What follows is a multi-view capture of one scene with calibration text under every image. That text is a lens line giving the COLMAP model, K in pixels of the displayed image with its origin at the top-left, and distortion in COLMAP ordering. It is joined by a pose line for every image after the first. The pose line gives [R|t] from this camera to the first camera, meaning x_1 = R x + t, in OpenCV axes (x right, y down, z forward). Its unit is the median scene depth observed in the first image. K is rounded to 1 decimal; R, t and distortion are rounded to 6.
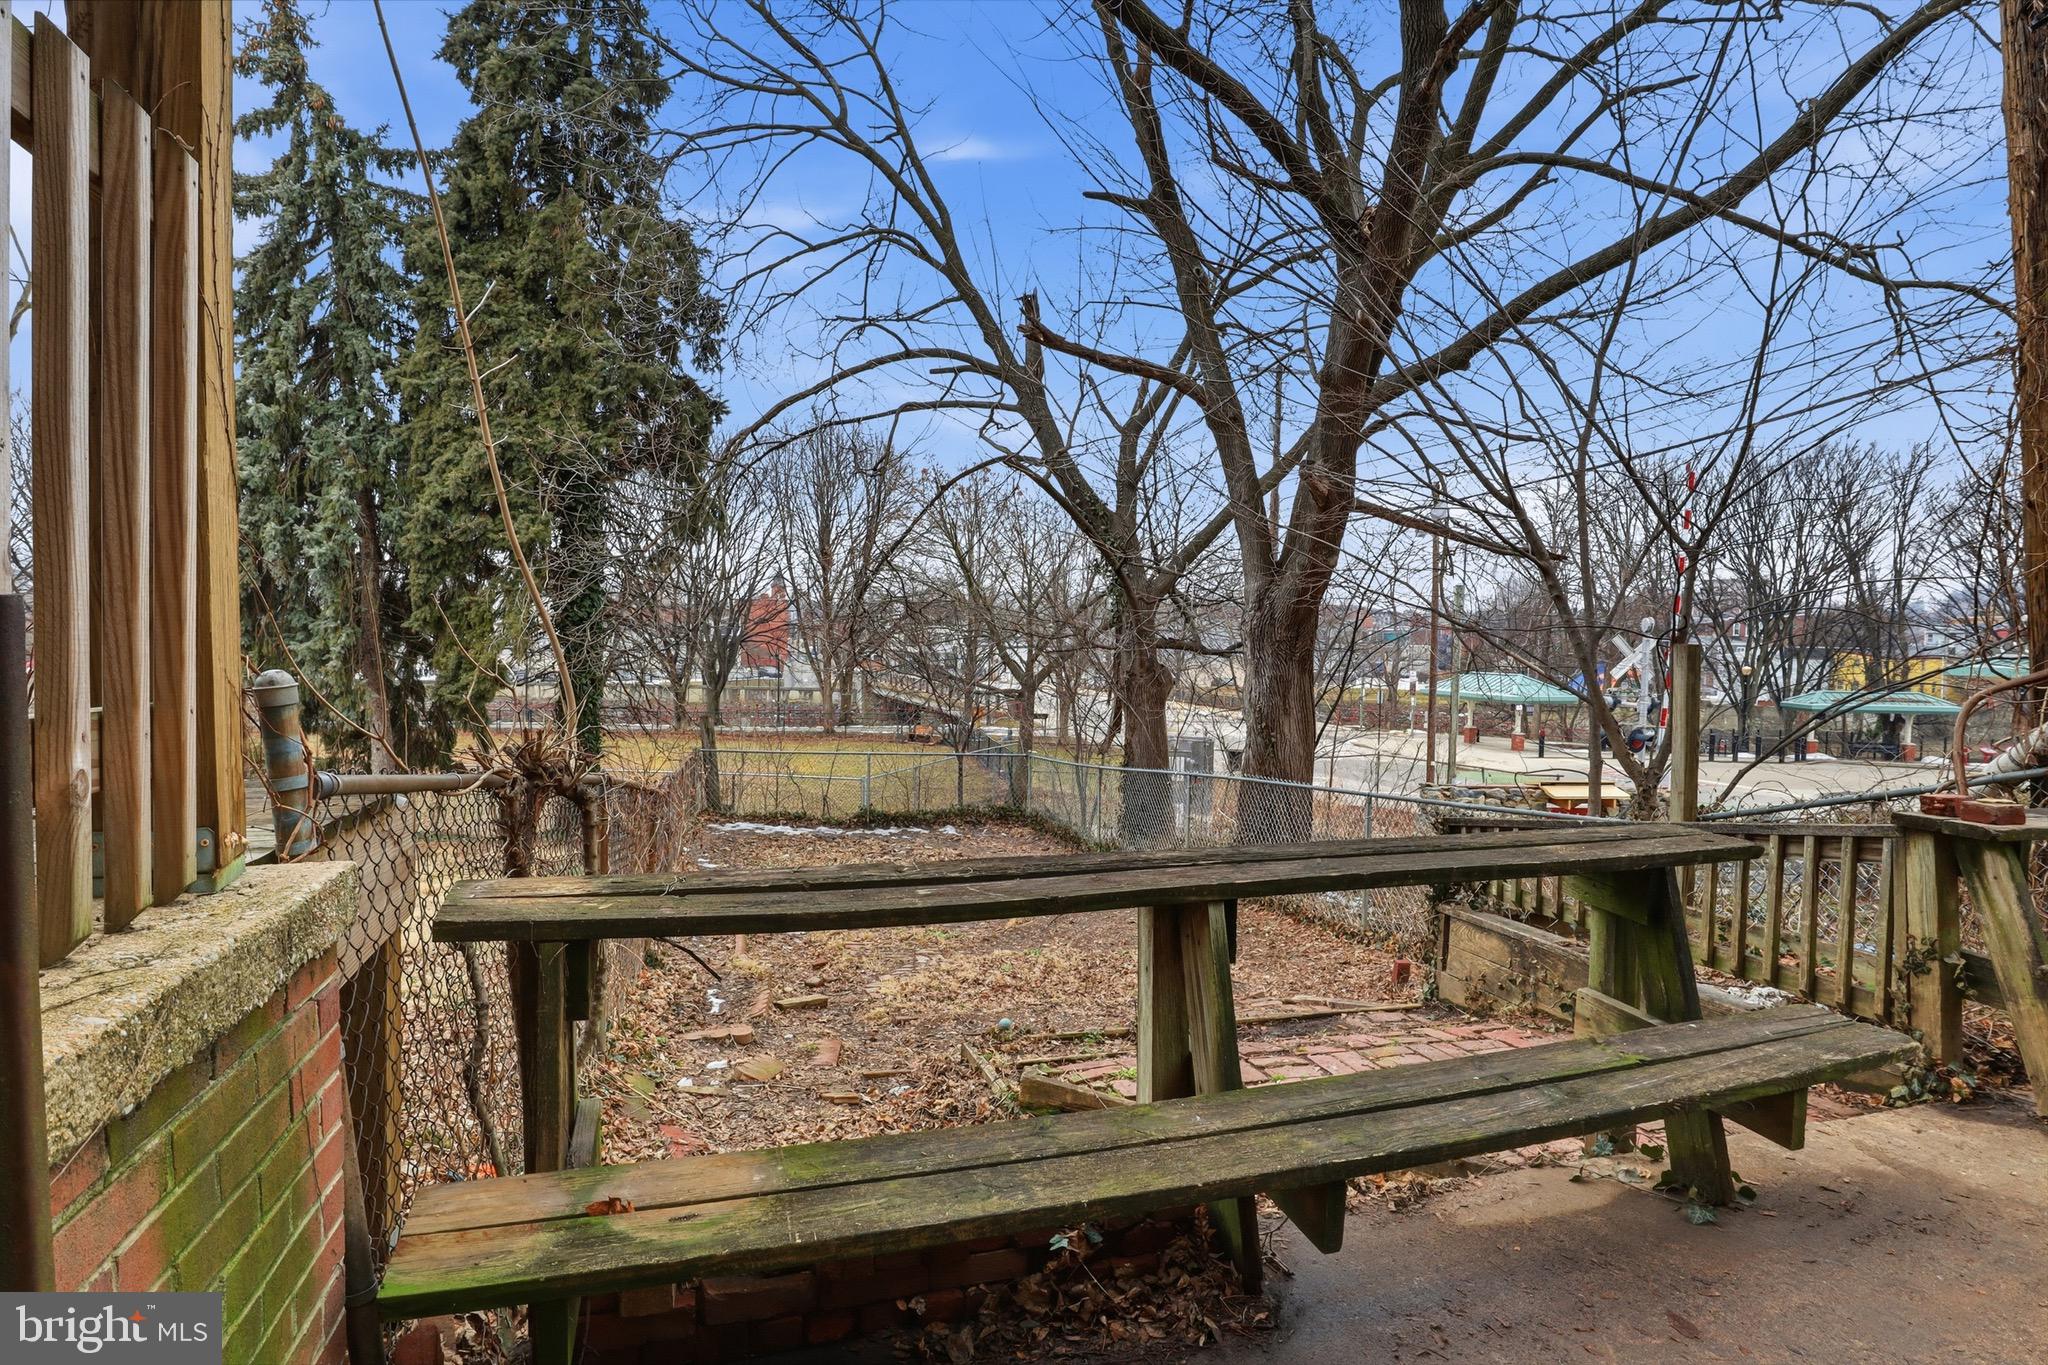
lens RADIAL K [[1117.4, 0, 999.8], [0, 1117.4, 691.8], [0, 0, 1]] dist [-0.048602, 0.024234]
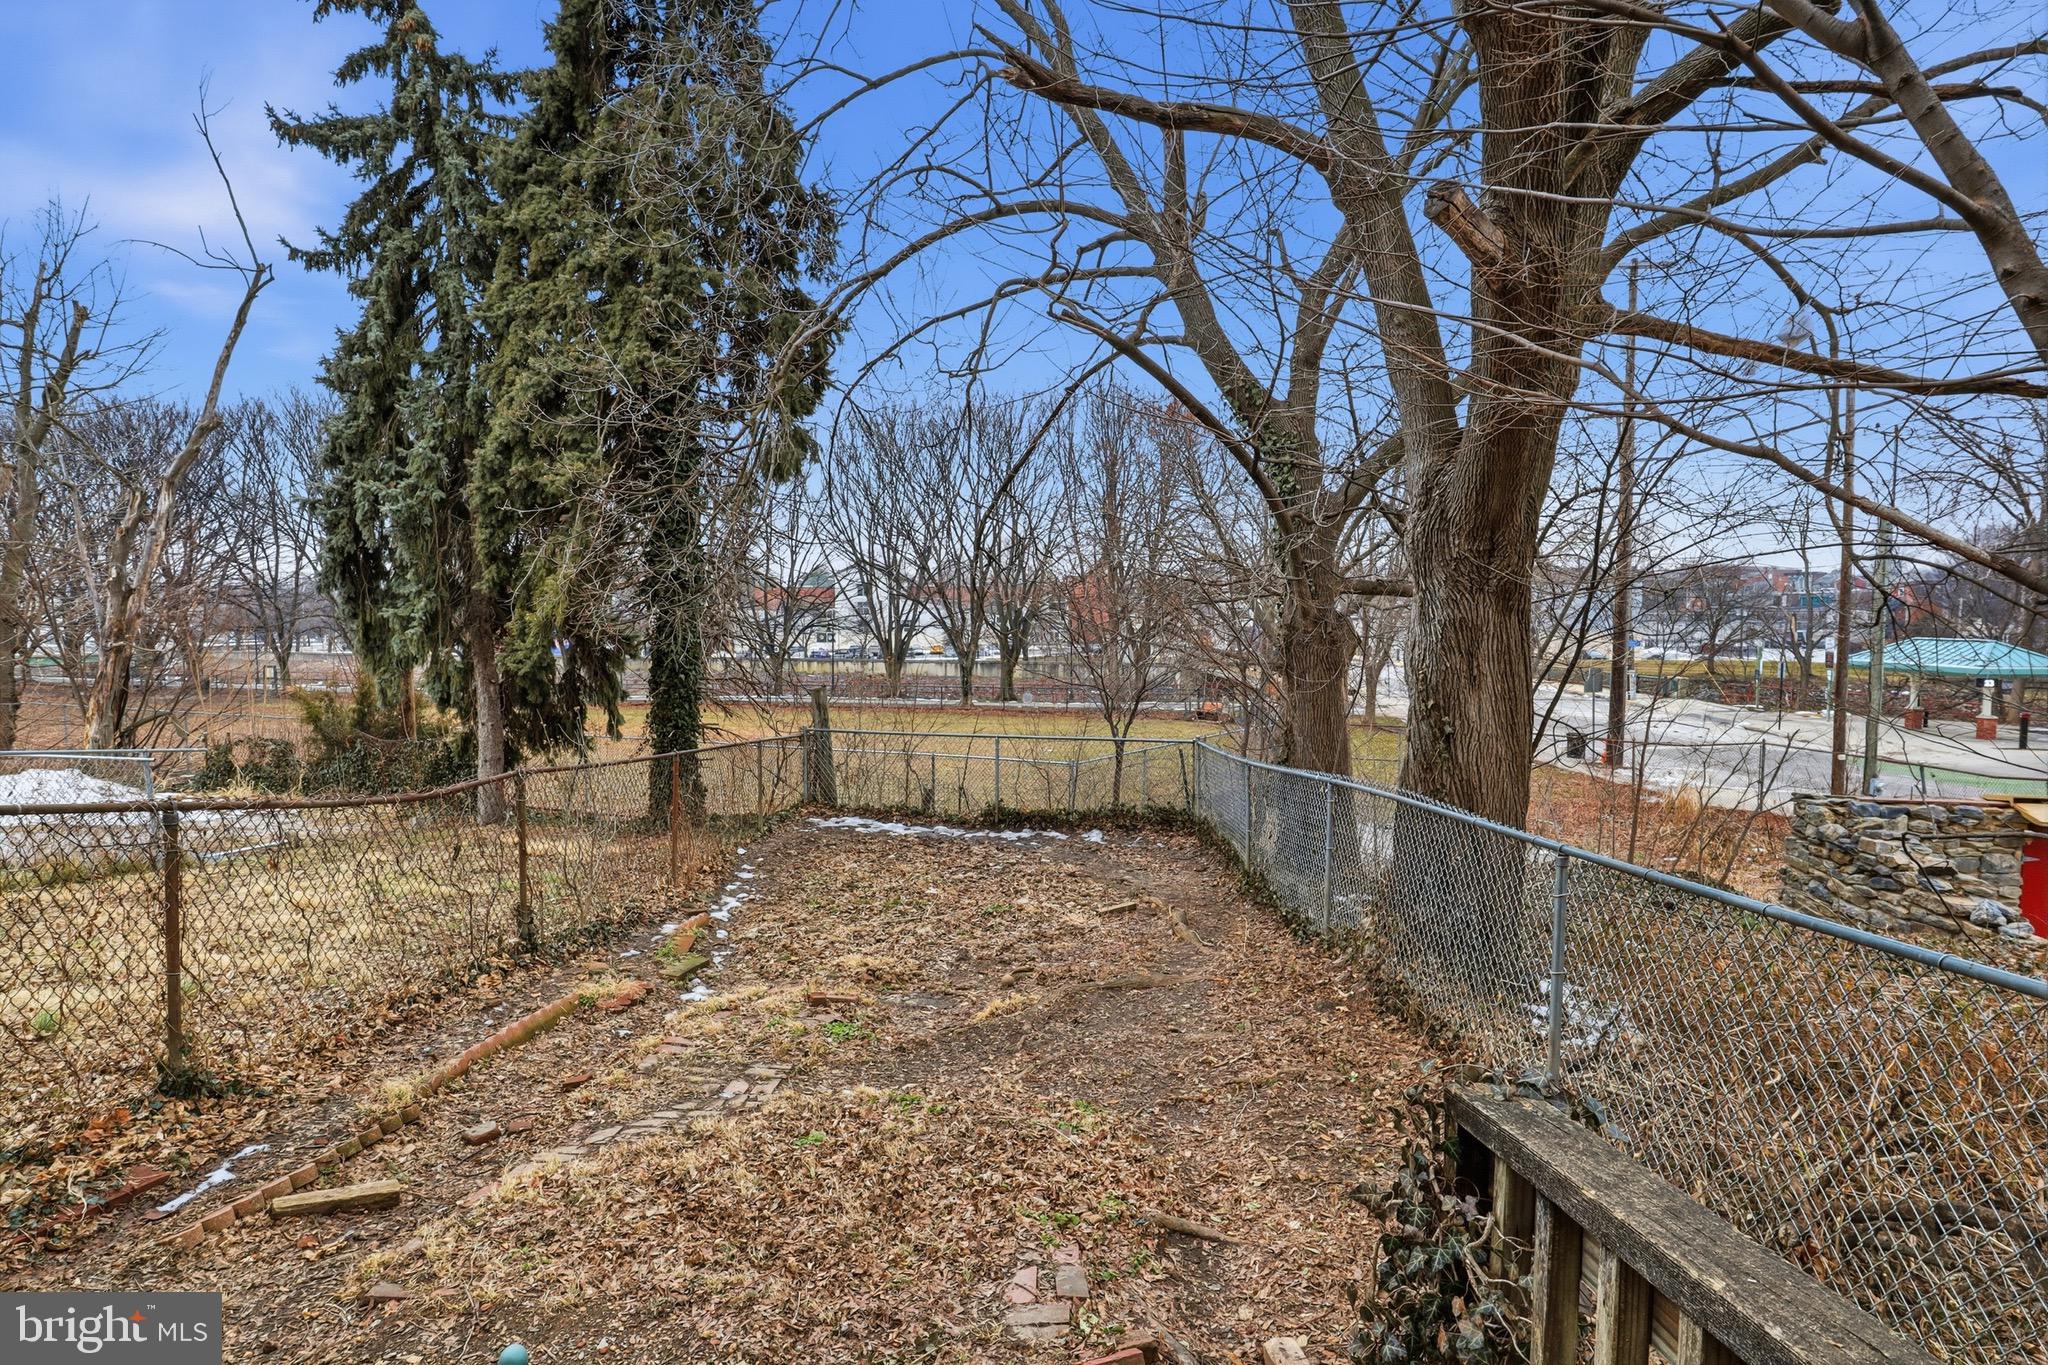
lens RADIAL K [[1117.4, 0, 999.8], [0, 1117.4, 691.8], [0, 0, 1]] dist [-0.048602, 0.024234]
pose [[0.955167, 0.003622, -0.296044, 0.122477], [0.002867, 0.999765, 0.021482, 0.006027], [0.296052, -0.021367, 0.954933, 0.237065]]
